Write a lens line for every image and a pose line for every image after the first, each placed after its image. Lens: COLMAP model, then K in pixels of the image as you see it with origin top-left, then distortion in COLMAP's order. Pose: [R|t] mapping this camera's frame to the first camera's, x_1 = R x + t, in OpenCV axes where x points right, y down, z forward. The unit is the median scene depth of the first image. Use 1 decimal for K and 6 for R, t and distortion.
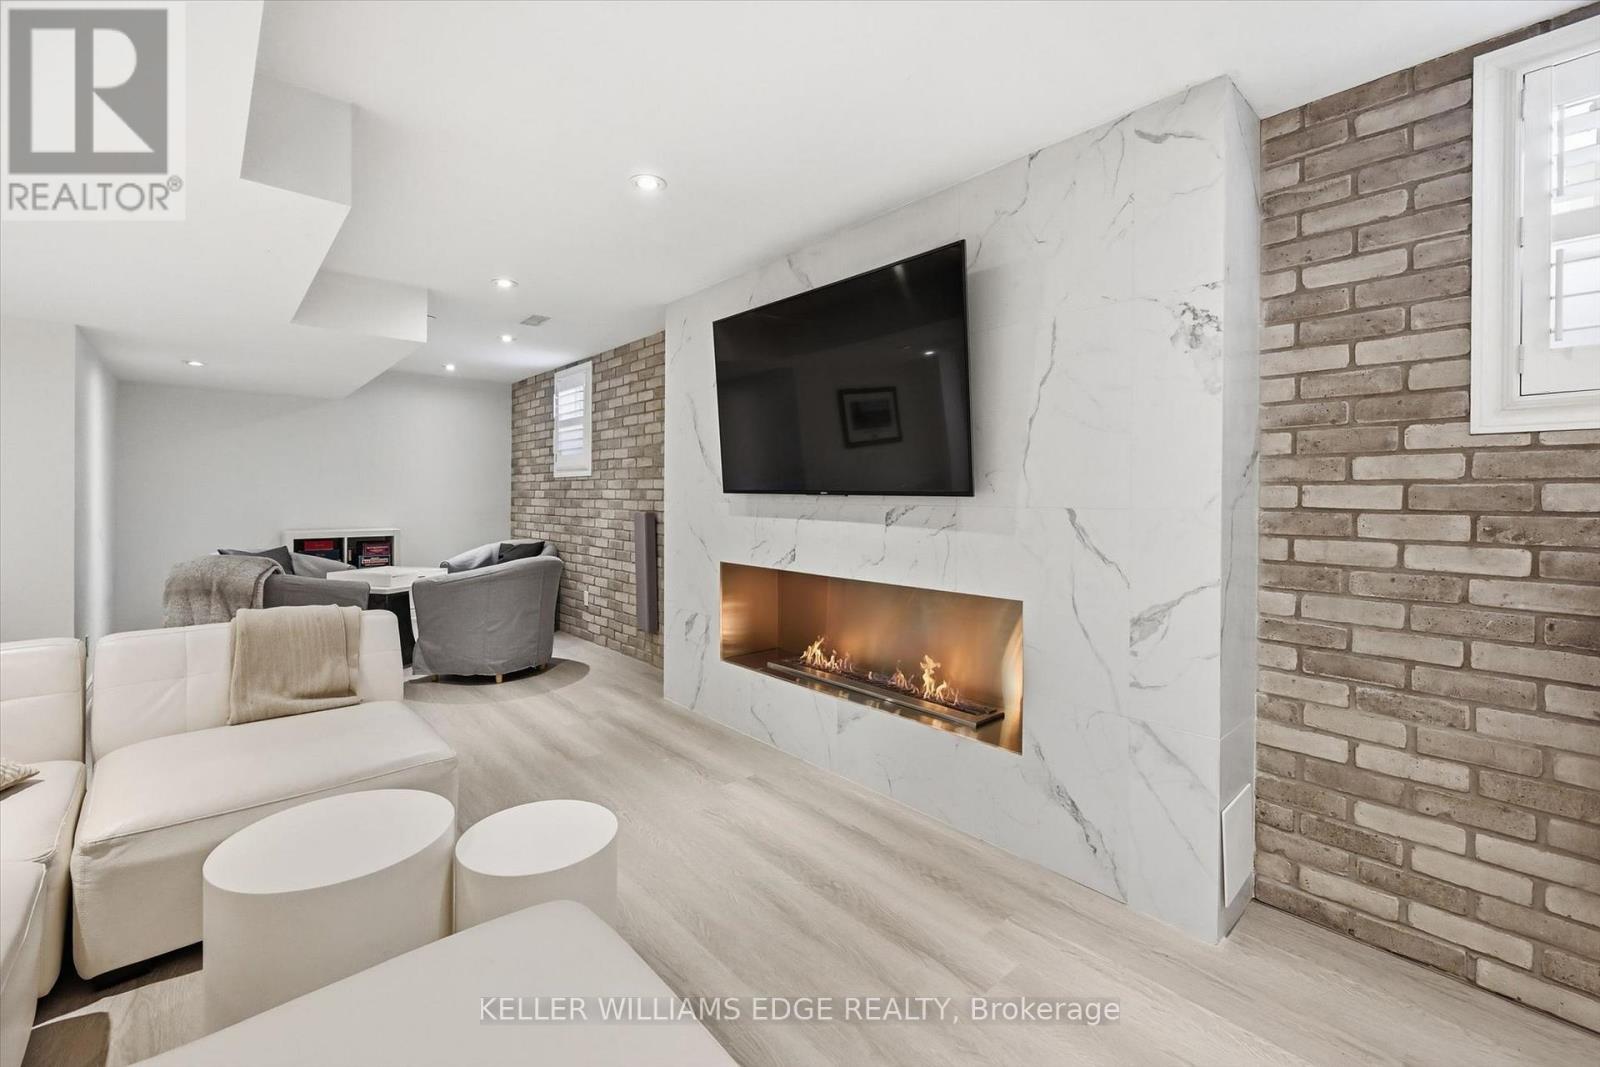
lens RADIAL K [[673.9, 0, 800.7], [0, 673.9, 495.6], [0, 0, 1]] dist [-0.001162, -0.000015]
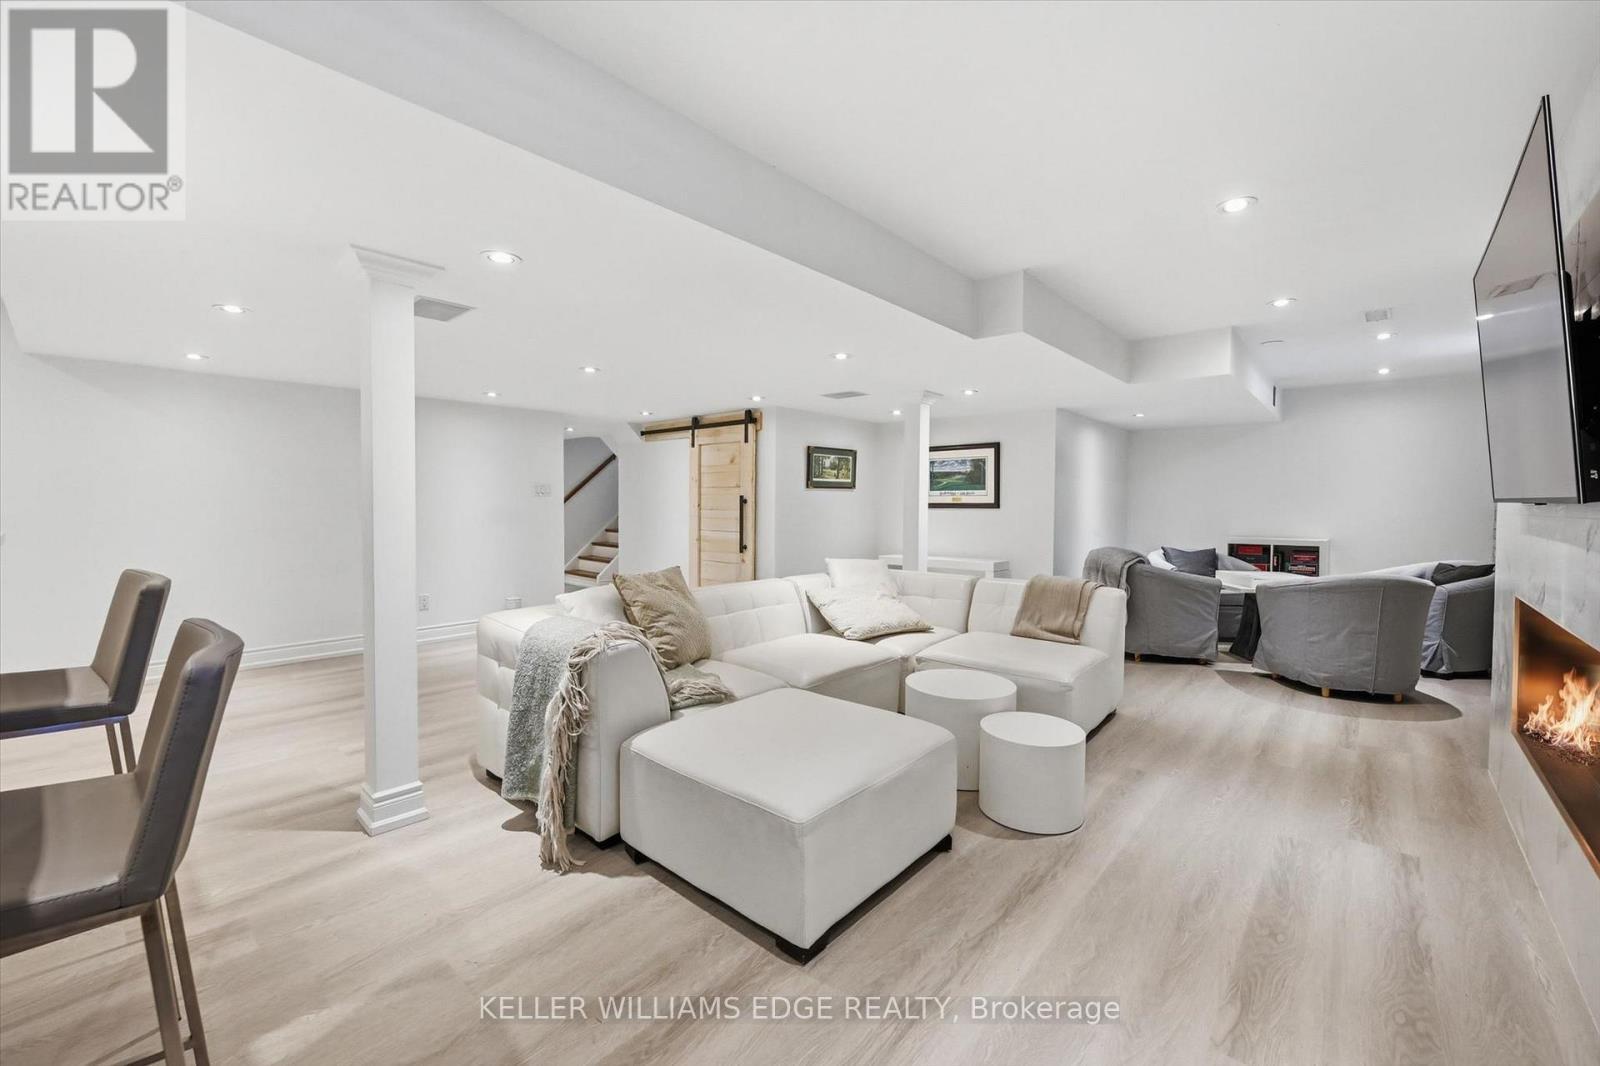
lens RADIAL K [[650.6, 0, 809.6], [0, 650.6, 514.7], [0, 0, 1]] dist [0.001406, 0.000113]
pose [[0.128088, 0.011621, -0.991695, 0.506191], [-0.001673, 0.999932, 0.011501, 0.001091], [0.991761, 0.000186, 0.128099, 0.157643]]
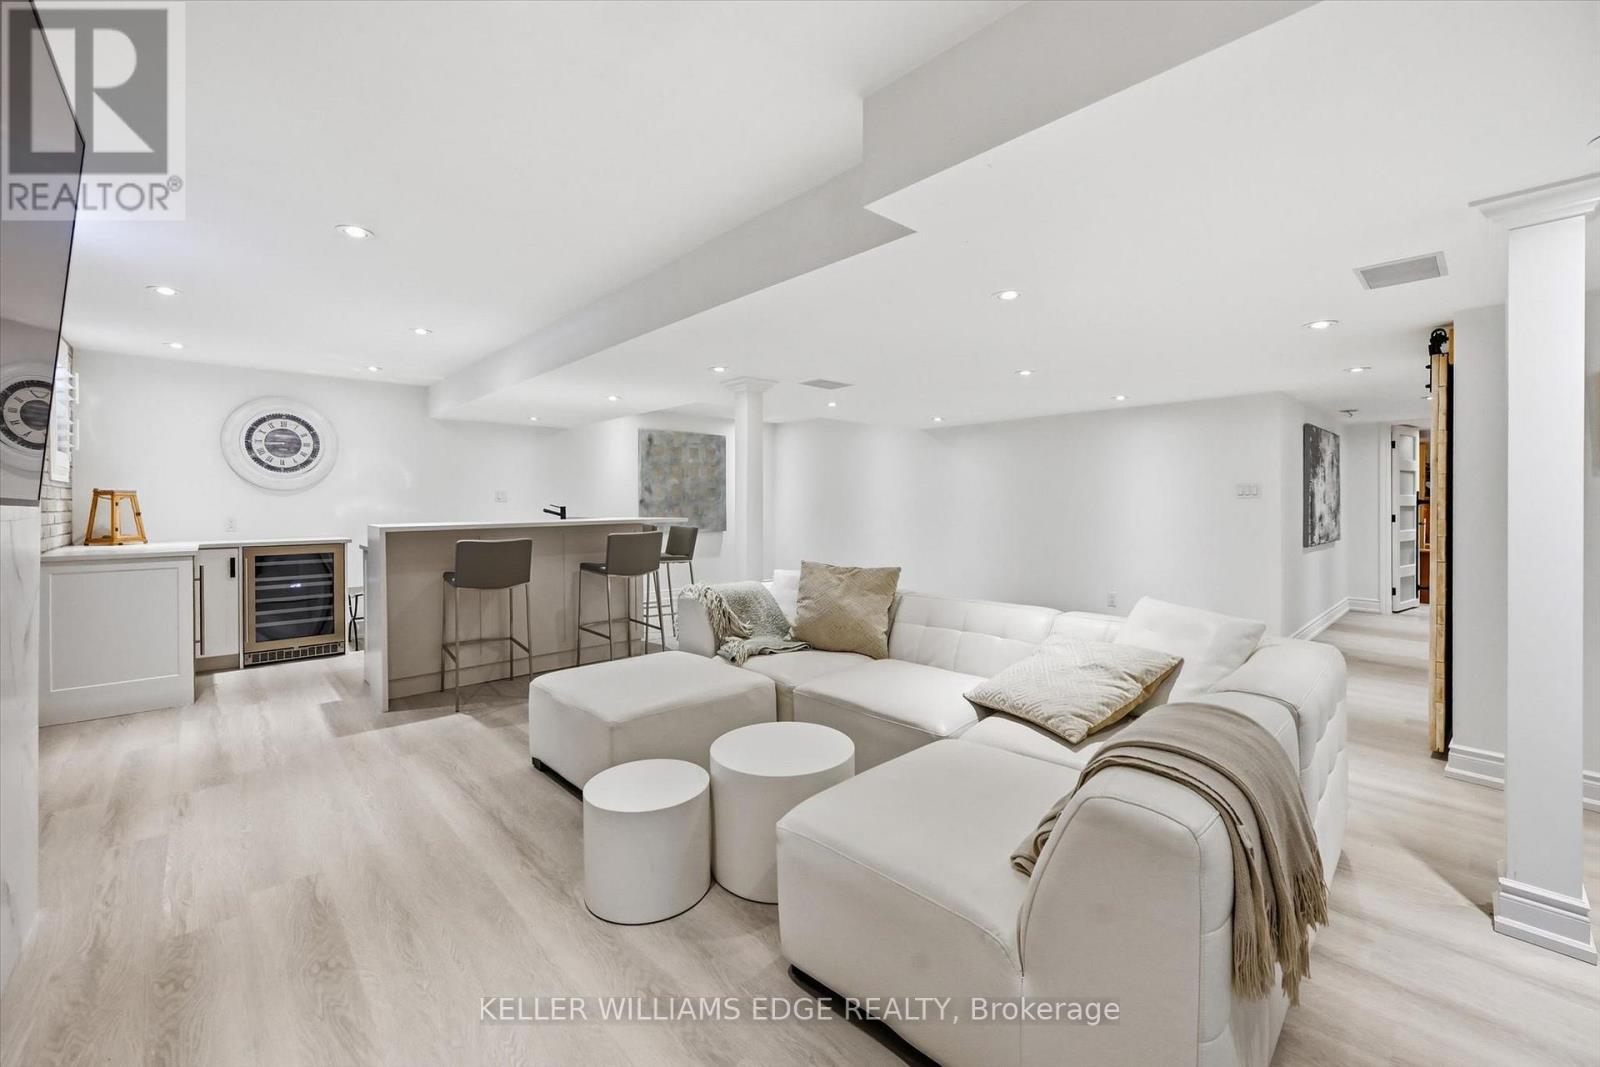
lens RADIAL K [[650.6, 0, 809.6], [0, 650.6, 515.2], [0, 0, 1]] dist [0.001406, 0.000113]
pose [[-0.999556, -0.006517, -0.029072, -0.328104], [-0.006723, 0.999953, 0.006988, -0.003098], [0.029025, 0.007180, -0.999553, 1.113184]]
